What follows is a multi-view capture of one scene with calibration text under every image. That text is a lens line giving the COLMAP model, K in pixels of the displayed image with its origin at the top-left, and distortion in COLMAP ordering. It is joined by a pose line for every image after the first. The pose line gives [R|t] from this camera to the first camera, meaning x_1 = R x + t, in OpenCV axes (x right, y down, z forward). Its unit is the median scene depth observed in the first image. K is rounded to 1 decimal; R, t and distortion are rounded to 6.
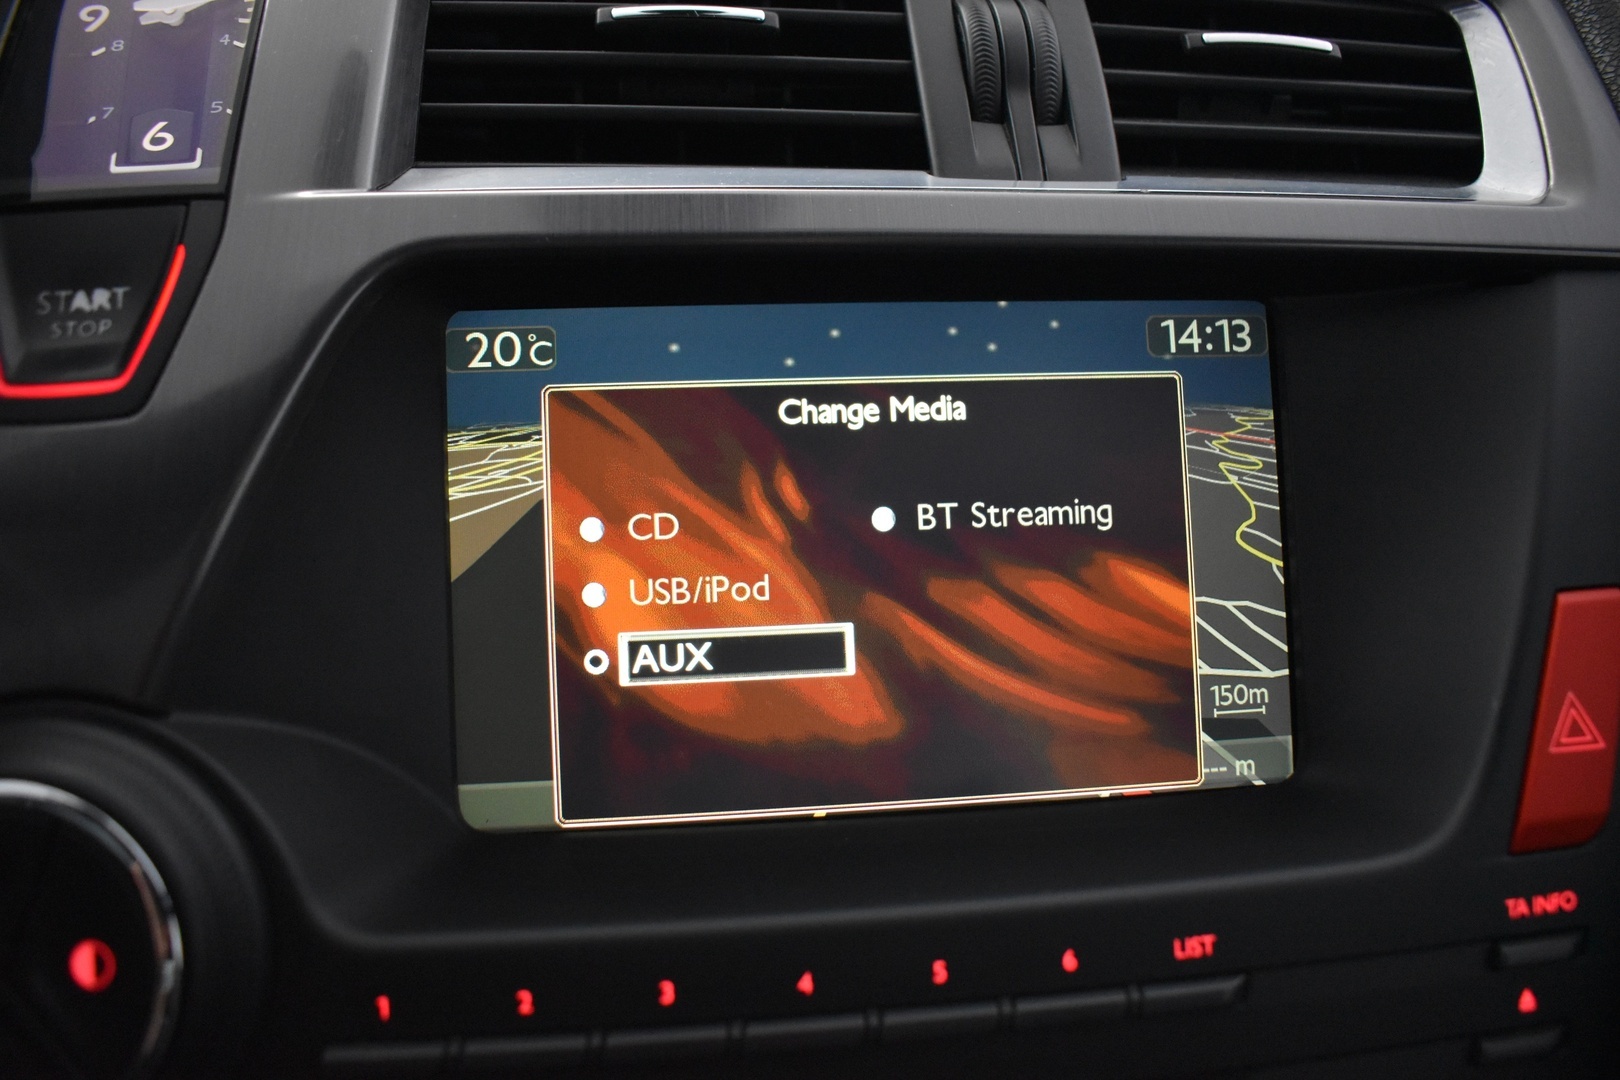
lens RADIAL K [[1256.6, 0, 810.0], [0, 1256.6, 540.0], [0, 0, 1]] dist [-0.087632, 0.001577]
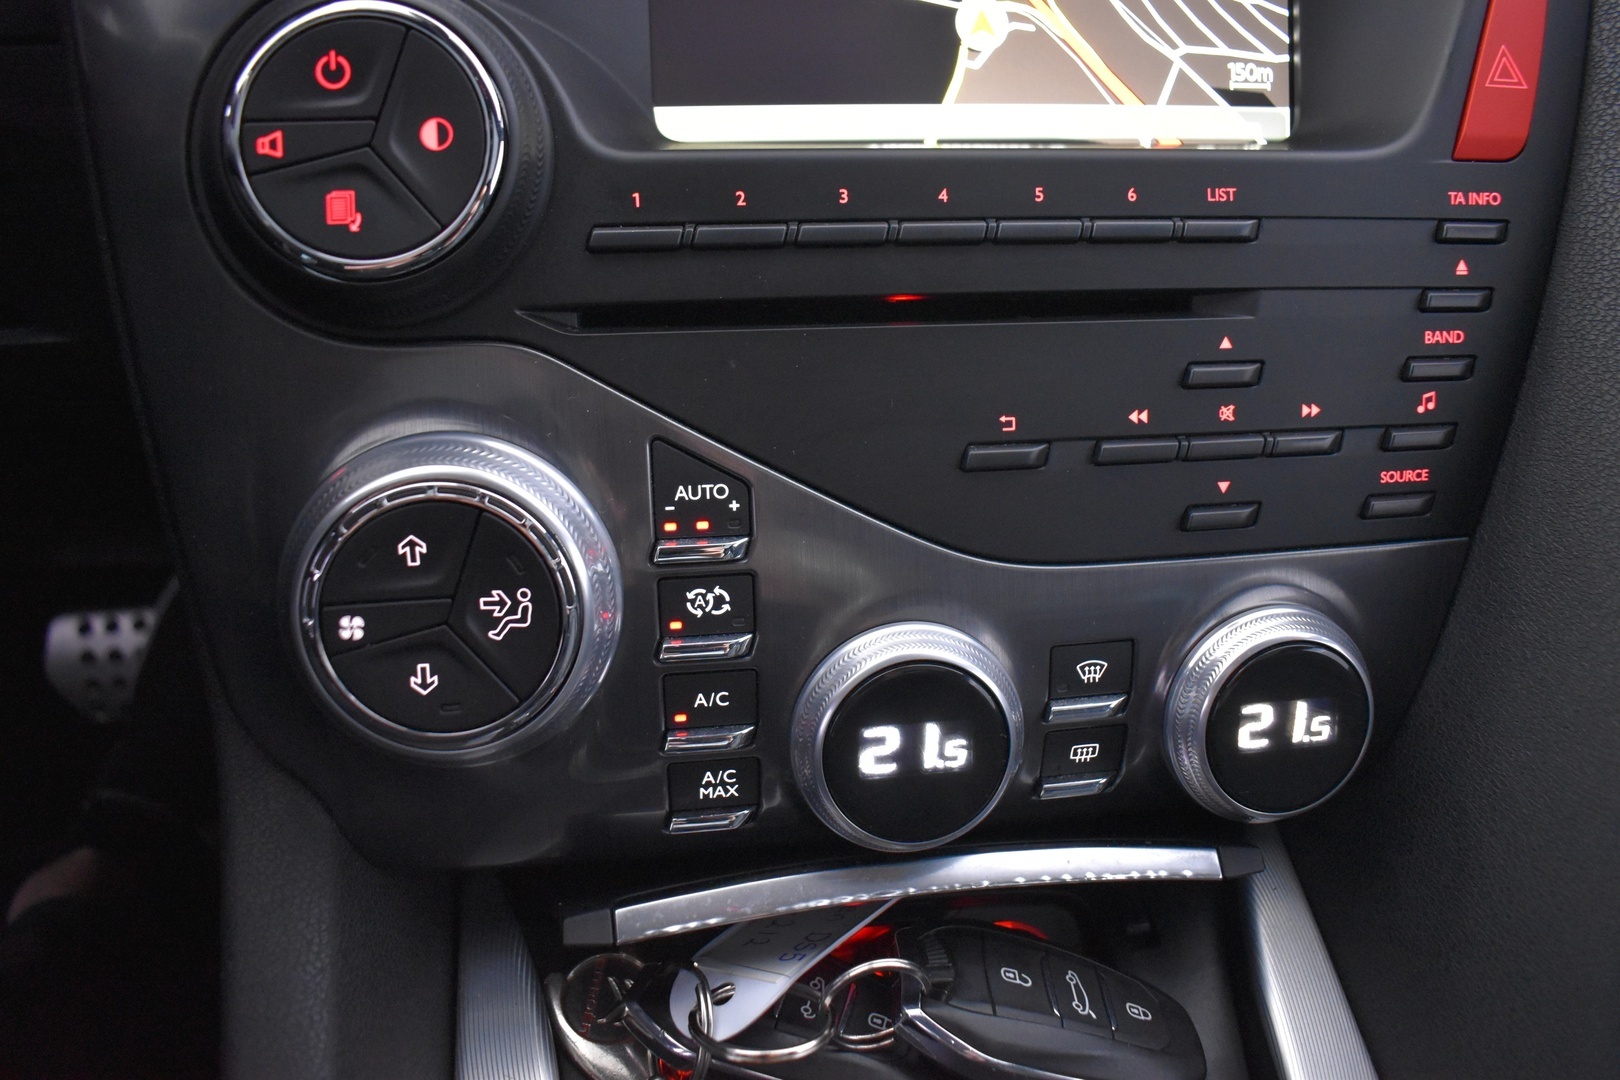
lens RADIAL K [[1256.6, 0, 810.0], [0, 1256.6, 540.0], [0, 0, 1]] dist [-0.087632, 0.001577]
pose [[0.999369, -0.000081, 0.035523, -0.162207], [-0.006274, 0.983873, 0.178759, 0.396878], [-0.034965, -0.178869, 0.983251, -0.333616]]
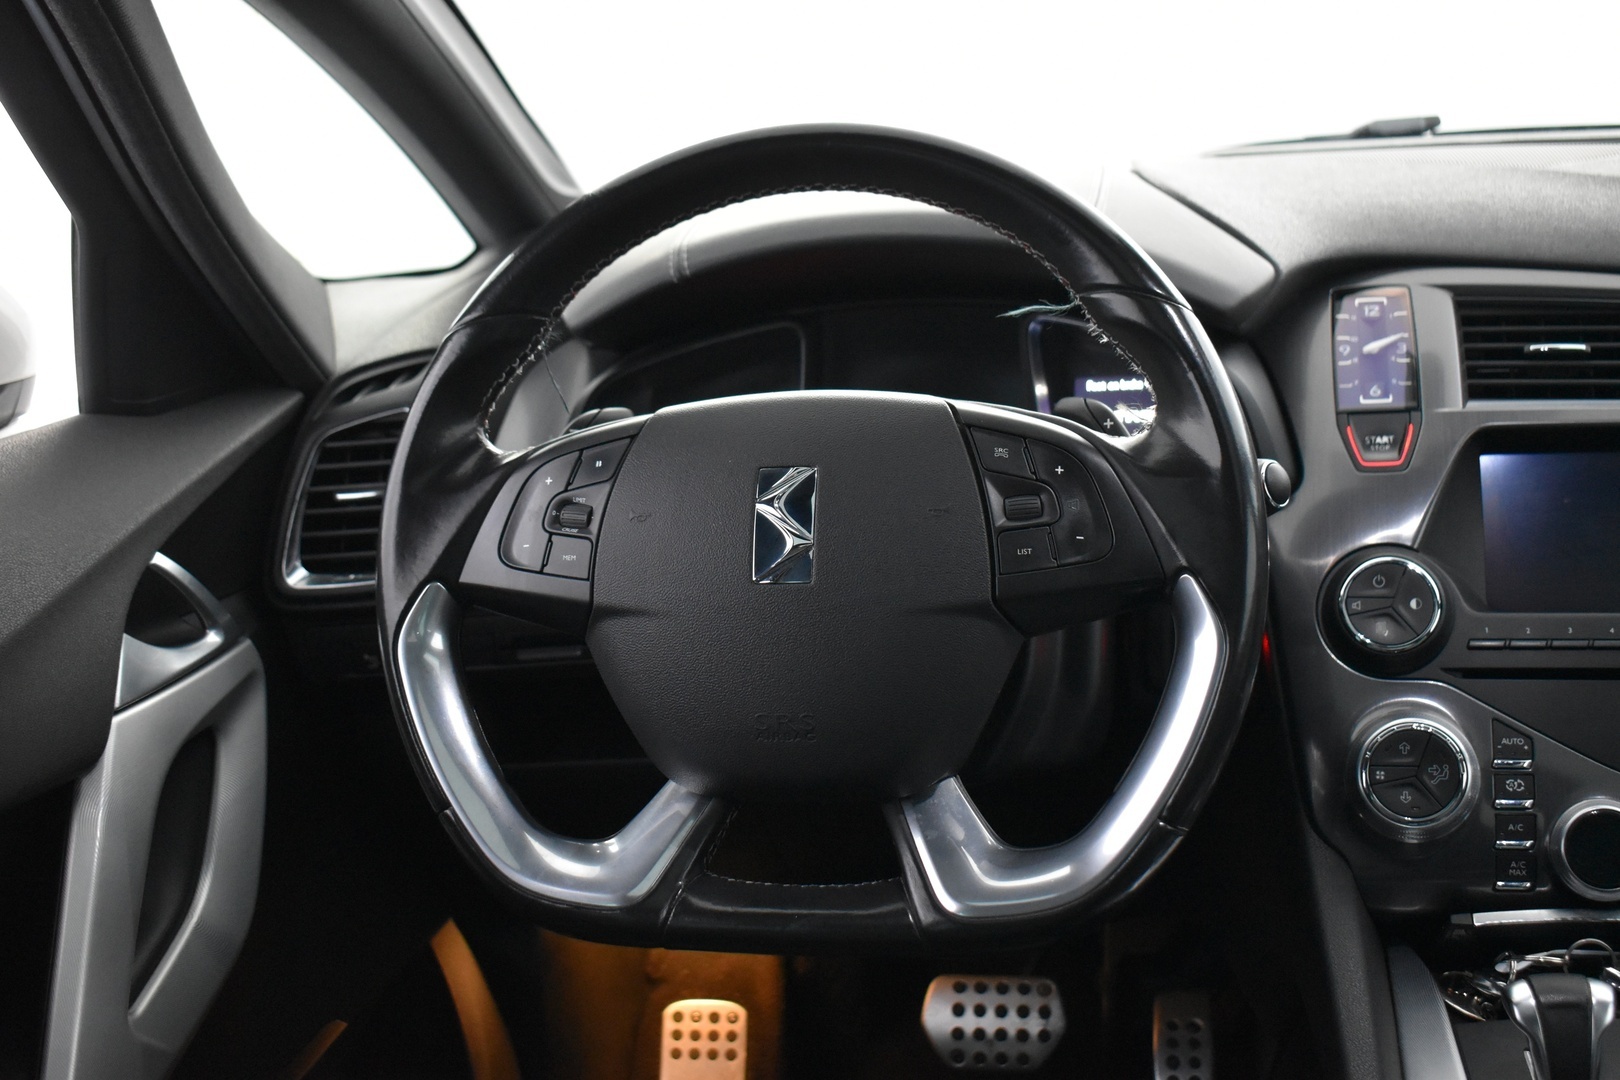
lens RADIAL K [[1907.6, 0, 810.0], [0, 1907.6, 540.0], [0, 0, 1]] dist [-0.067055, 0.014323]
pose [[0.944475, 0.000851, -0.328583, -0.315115], [-0.068874, 0.978295, -0.195435, 1.048646], [0.321285, 0.207214, 0.924034, -3.729590]]
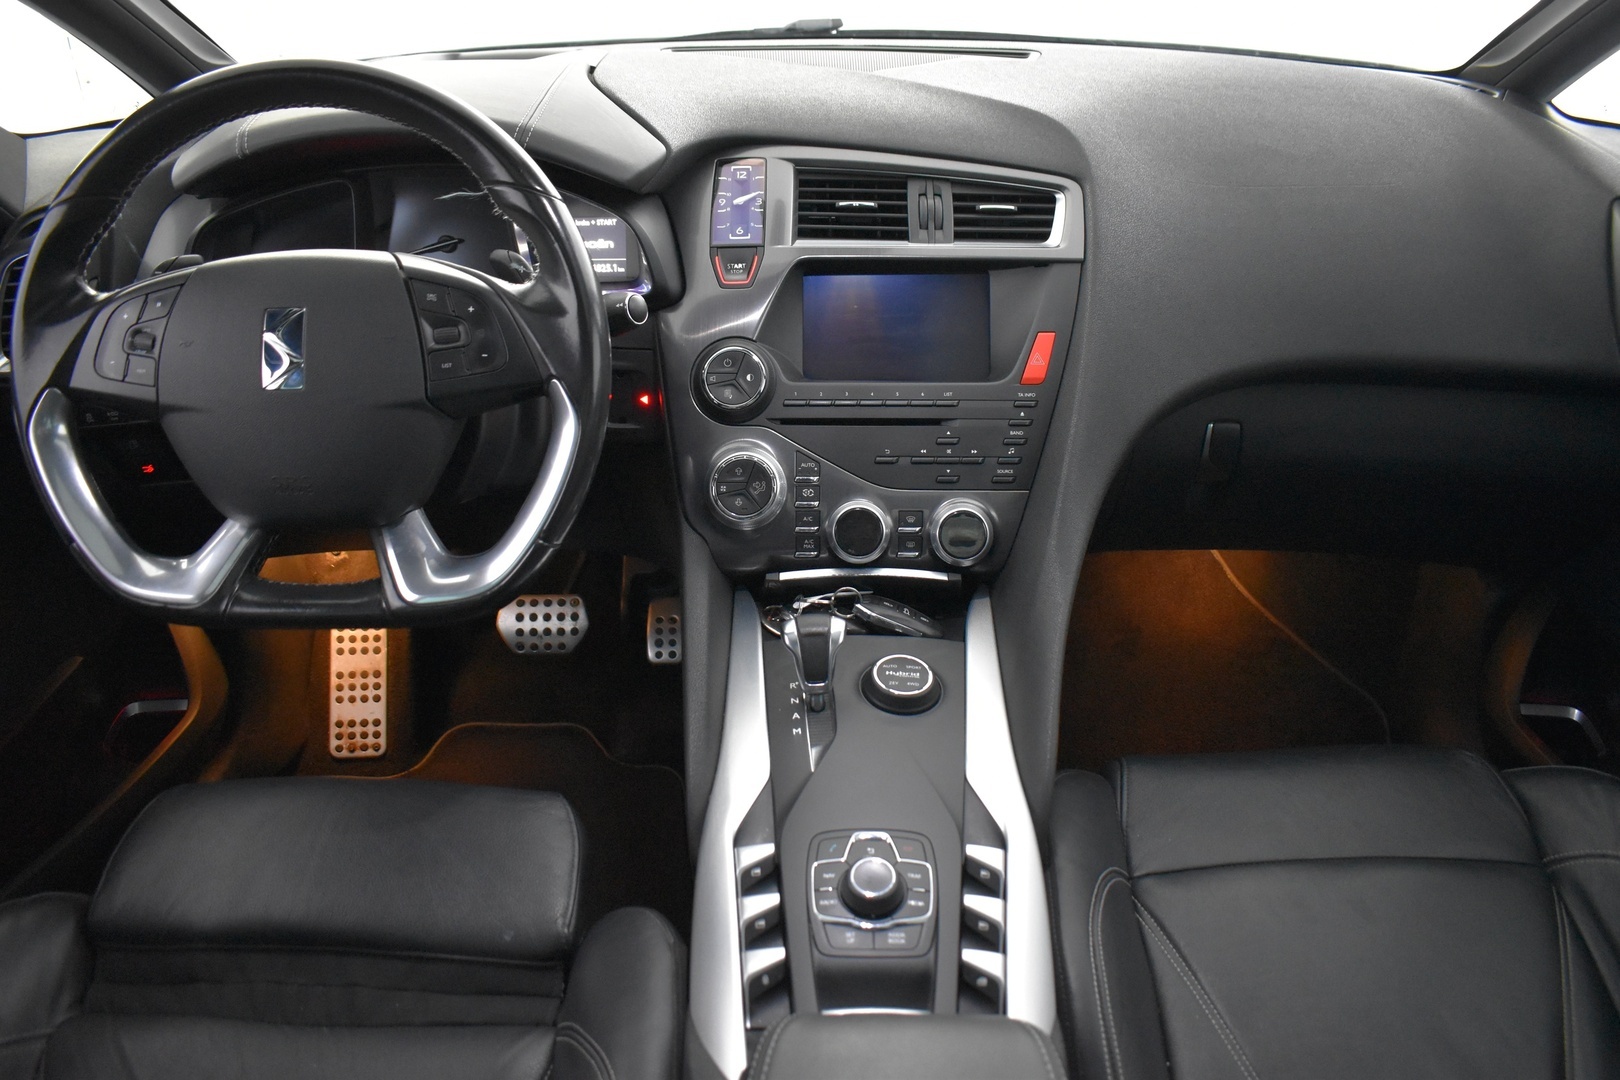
lens RADIAL K [[1256.6, 0, 810.0], [0, 1256.6, 540.0], [0, 0, 1]] dist [-0.087632, 0.001577]
pose [[0.992141, 0.036747, -0.119604, 0.332933], [-0.035026, 0.999251, 0.016458, 0.748078], [0.120120, -0.012139, 0.992685, -3.665052]]
